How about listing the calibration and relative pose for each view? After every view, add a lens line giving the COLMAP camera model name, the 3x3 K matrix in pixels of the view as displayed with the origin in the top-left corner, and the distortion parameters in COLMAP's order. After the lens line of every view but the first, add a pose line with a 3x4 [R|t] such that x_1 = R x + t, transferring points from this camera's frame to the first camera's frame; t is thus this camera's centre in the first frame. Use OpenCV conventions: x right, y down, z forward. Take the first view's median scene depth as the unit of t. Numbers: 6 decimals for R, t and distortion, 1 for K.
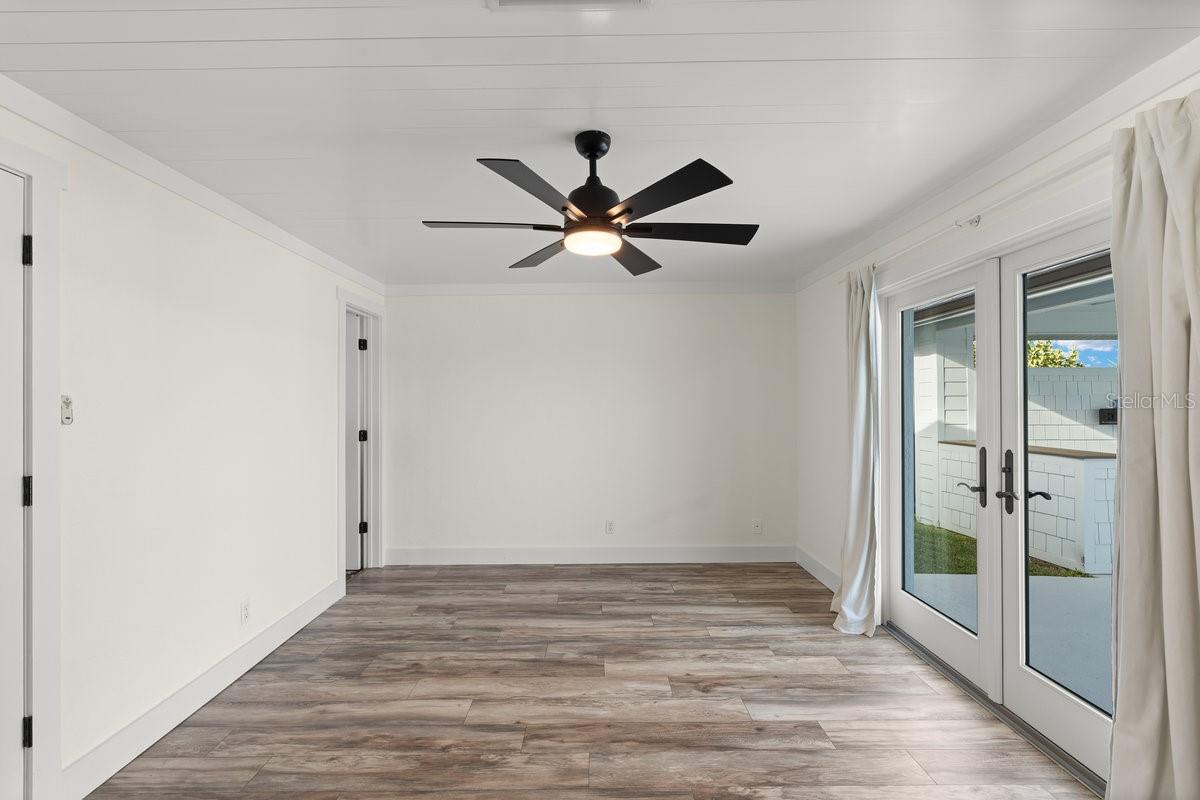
lens RADIAL K [[545.6, 0, 596.4], [0, 545.6, 401.9], [0, 0, 1]] dist [-0.003982, 0.000328]
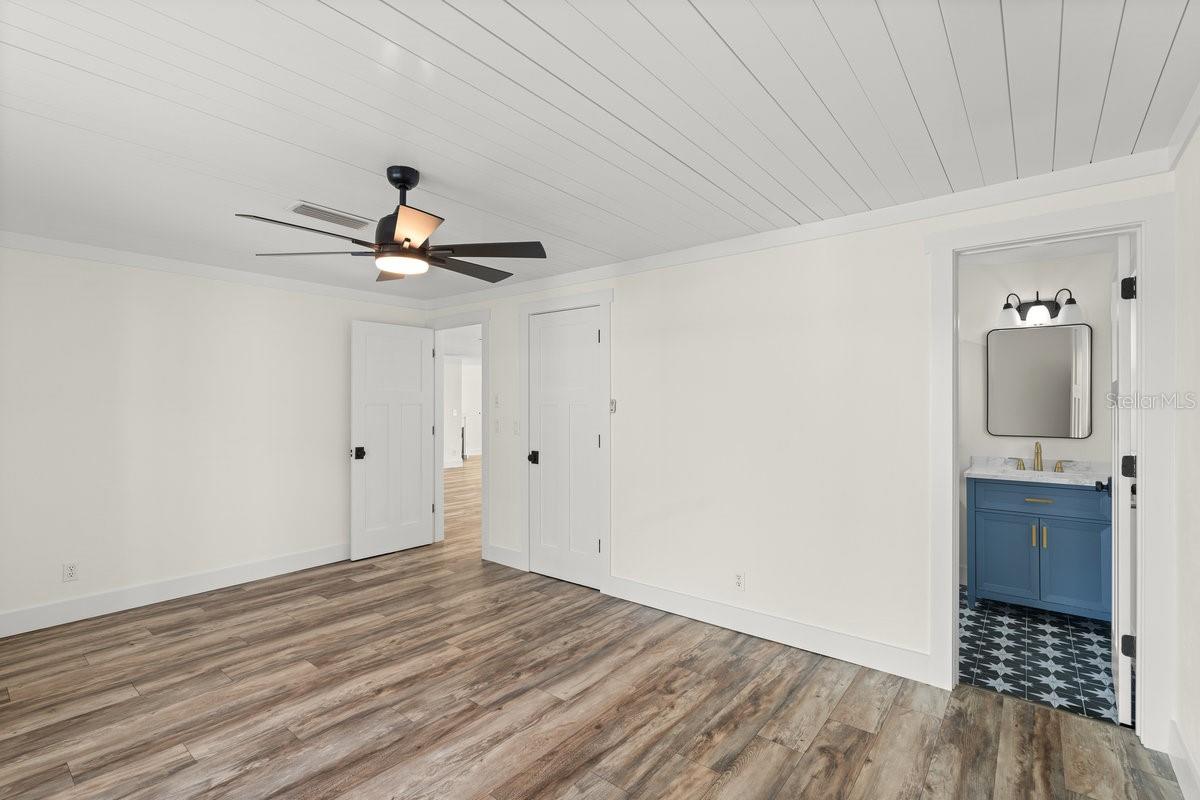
lens RADIAL K [[545.6, 0, 595.0], [0, 545.6, 400.3], [0, 0, 1]] dist [-0.003982, 0.000328]
pose [[-0.641061, 0.000910, -0.767489, 0.507445], [0.004540, 0.999986, -0.002606, -0.001521], [0.767476, -0.005155, -0.641056, 1.697617]]
